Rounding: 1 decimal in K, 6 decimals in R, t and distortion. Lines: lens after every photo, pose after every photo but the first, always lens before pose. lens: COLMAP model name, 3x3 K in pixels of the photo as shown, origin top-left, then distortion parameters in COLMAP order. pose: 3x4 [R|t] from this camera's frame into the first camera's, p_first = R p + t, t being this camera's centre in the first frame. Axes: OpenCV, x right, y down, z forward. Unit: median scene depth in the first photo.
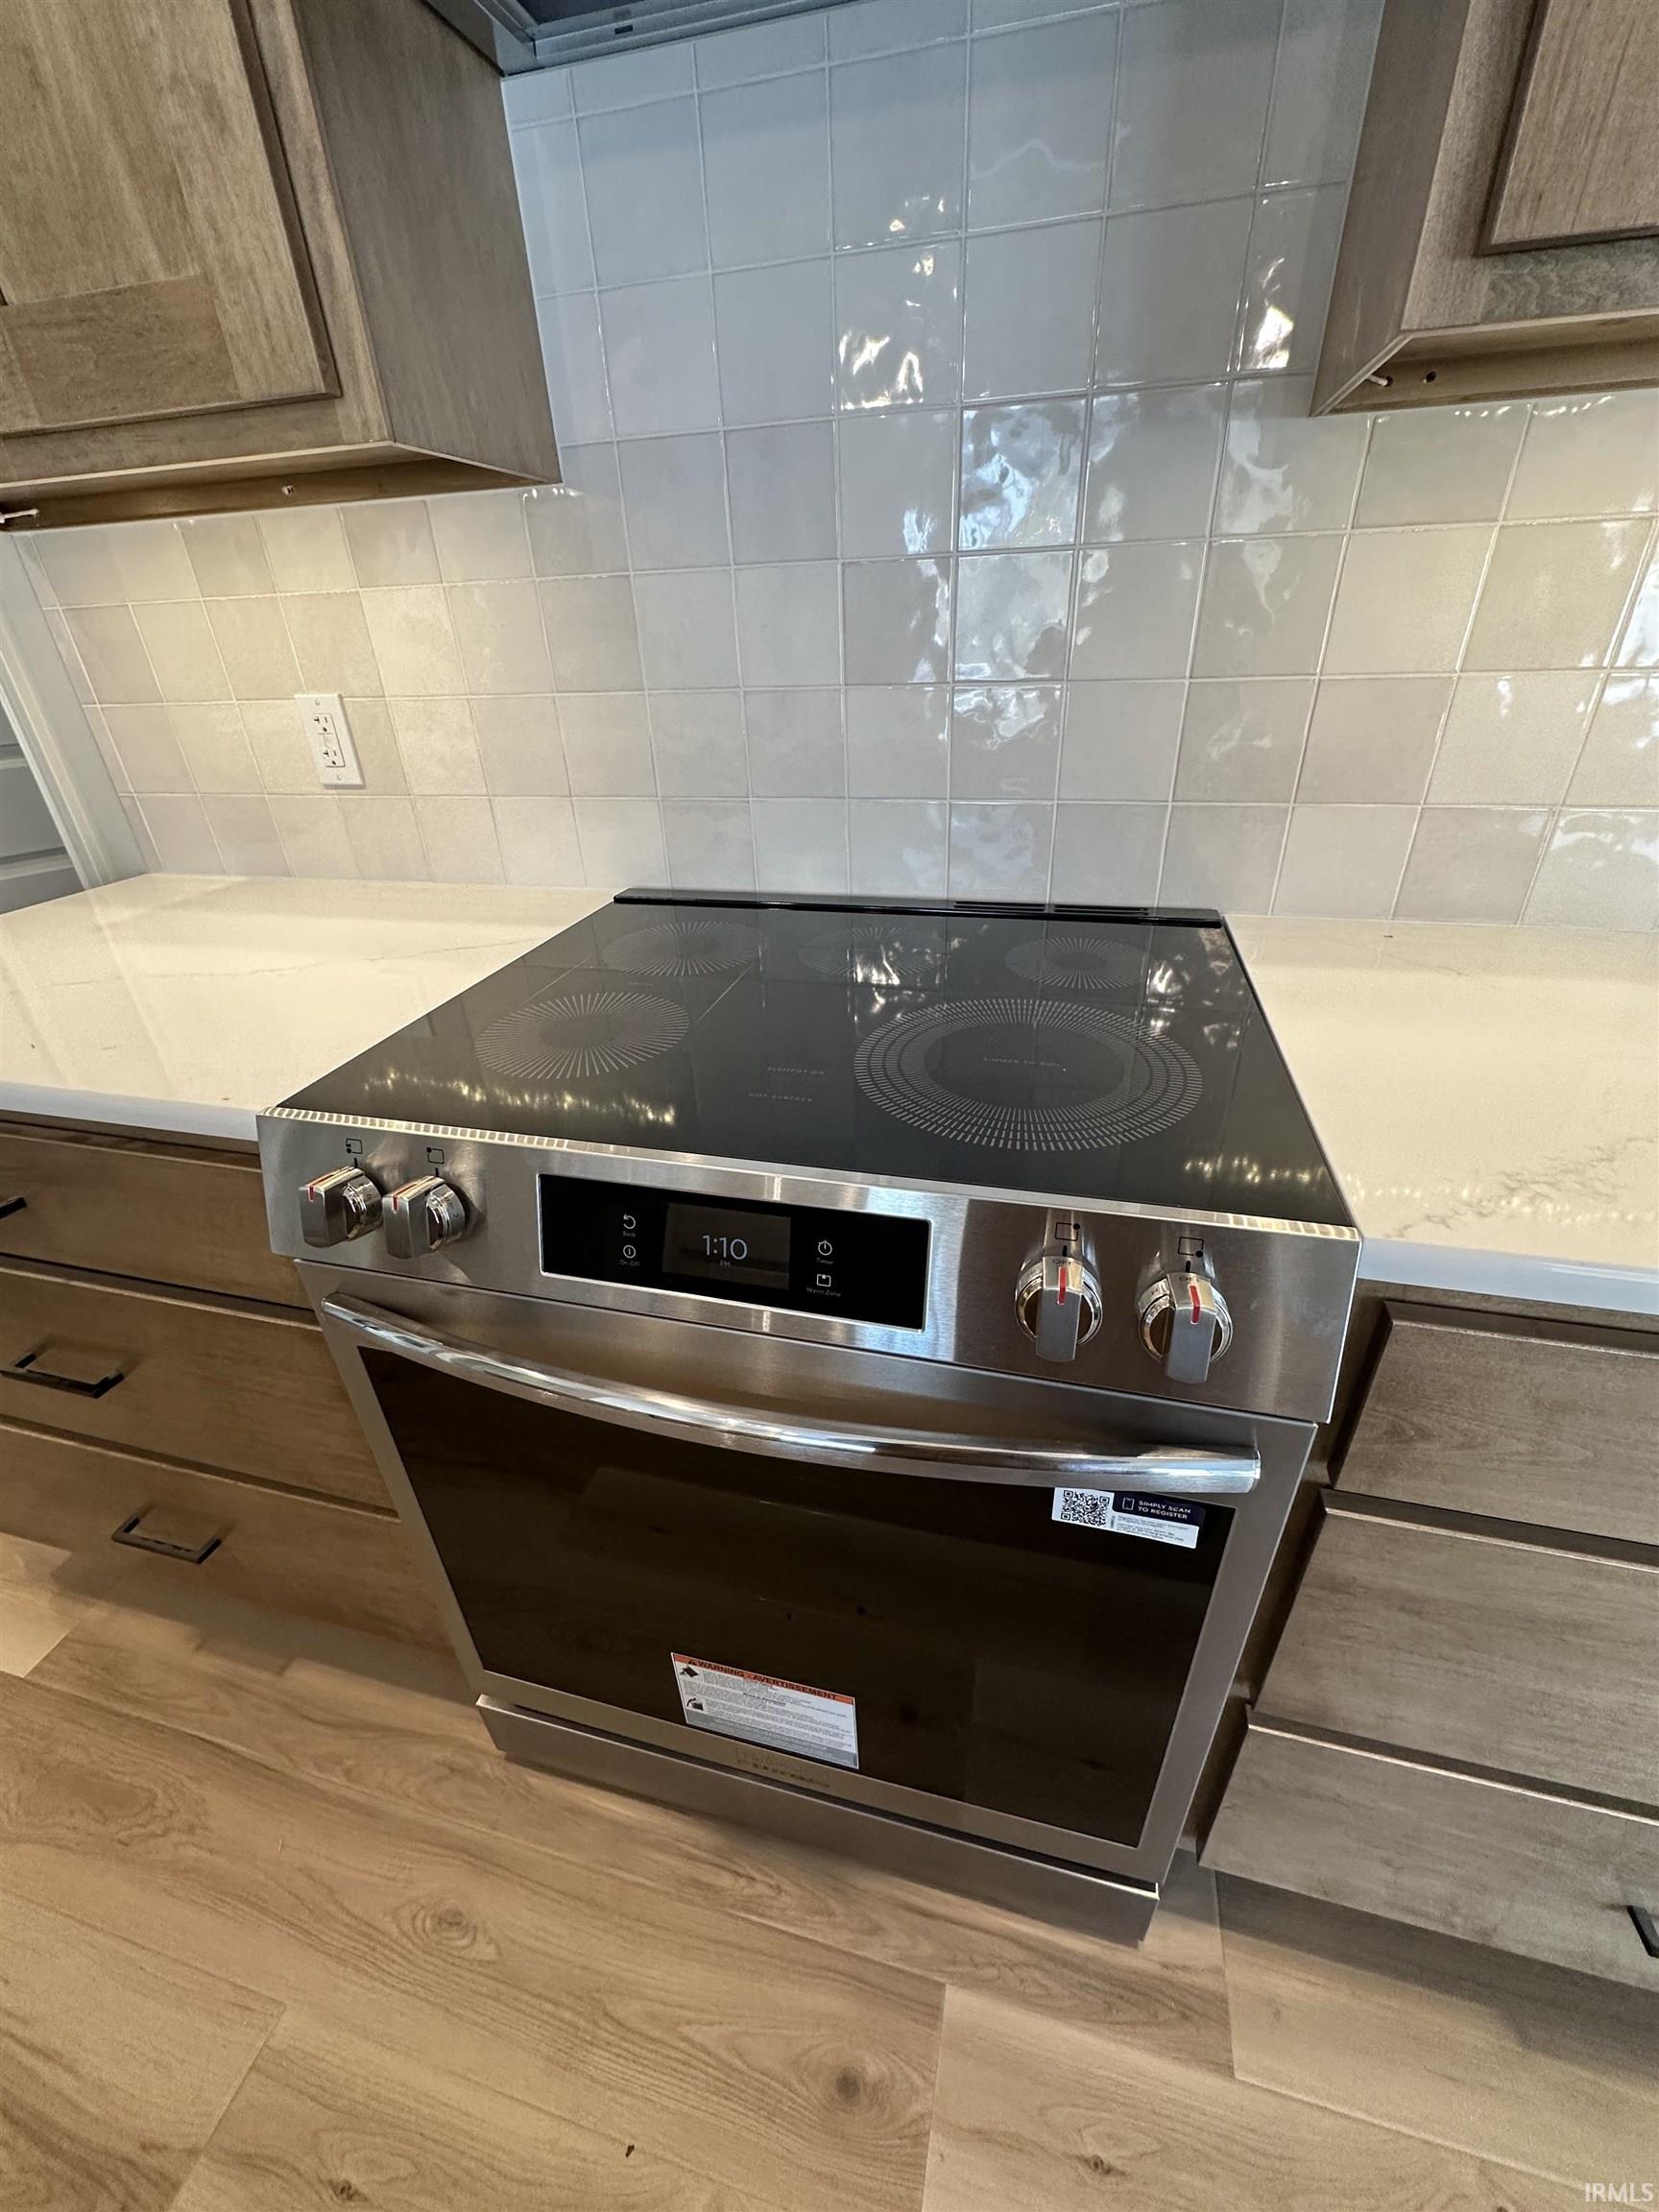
lens RADIAL K [[882.3, 0, 824.3], [0, 882.3, 1110.6], [0, 0, 1]] dist [-0.002971, 0.000491]
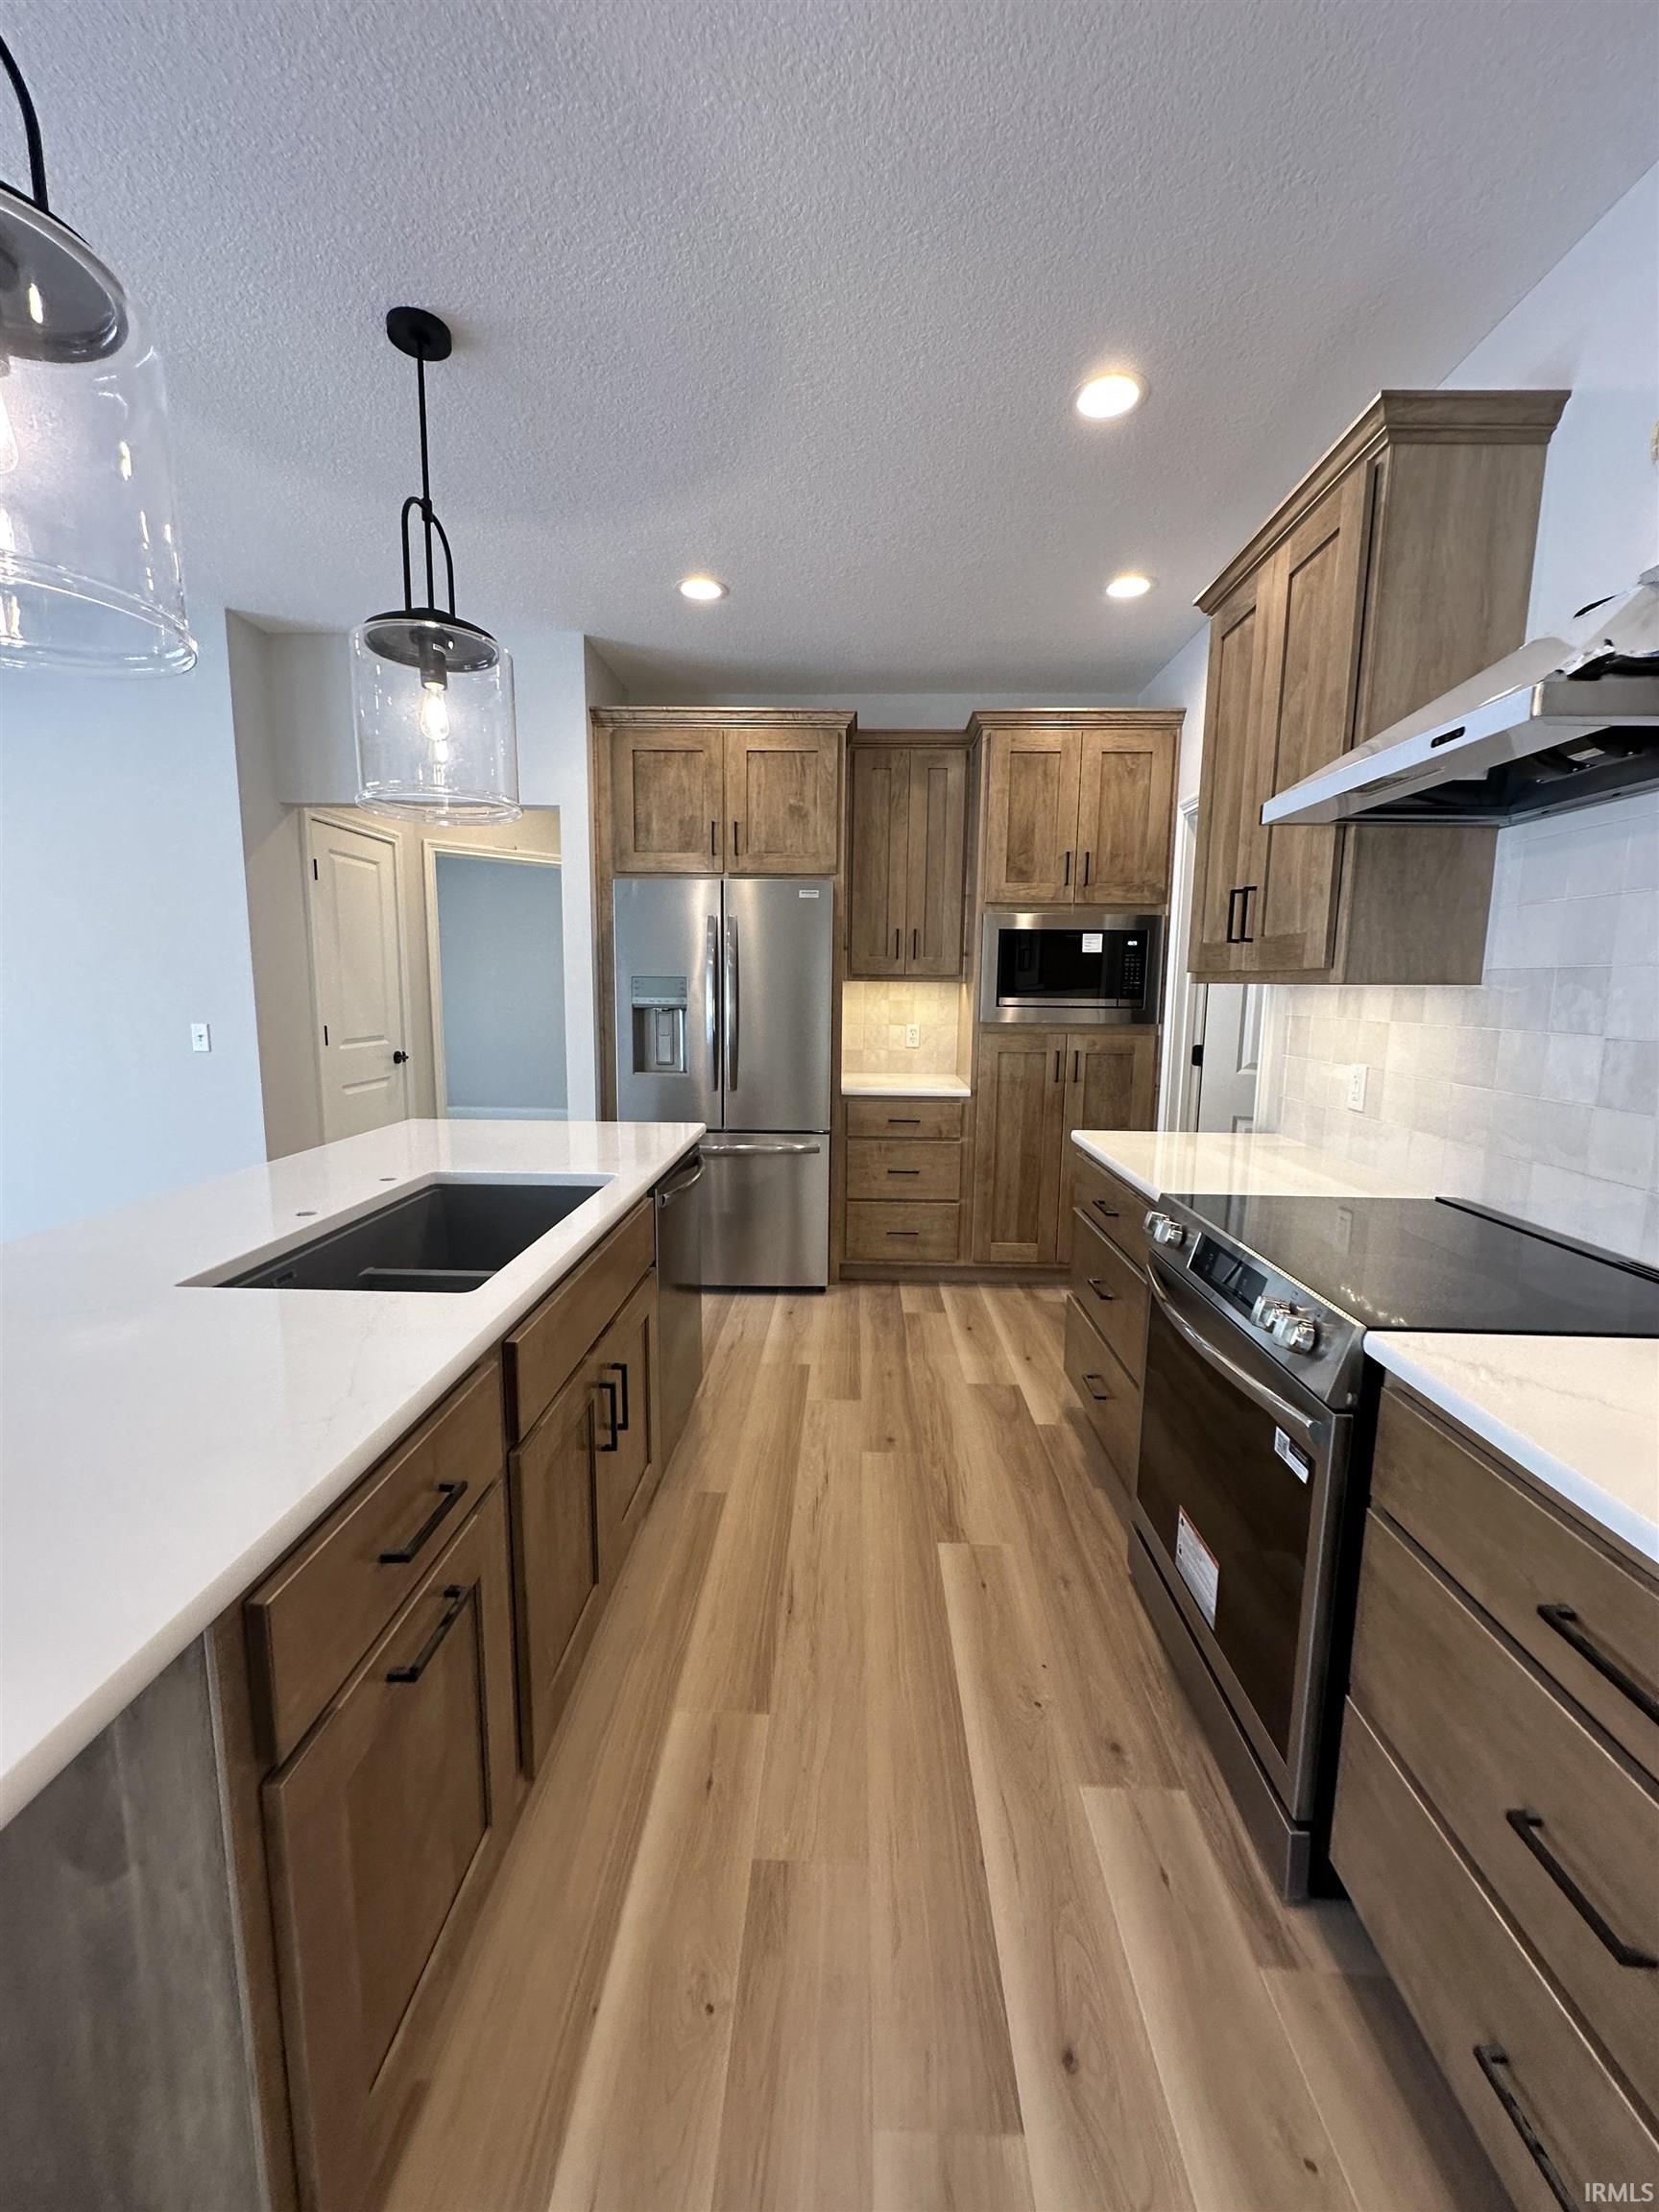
lens RADIAL K [[882.3, 0, 824.1], [0, 882.3, 1110.5], [0, 0, 1]] dist [-0.002971, 0.000491]
pose [[0.220715, 0.178387, -0.958886, 1.319442], [-0.491110, 0.869732, 0.048758, 0.124399], [0.842672, 0.460158, 0.279570, -0.618304]]
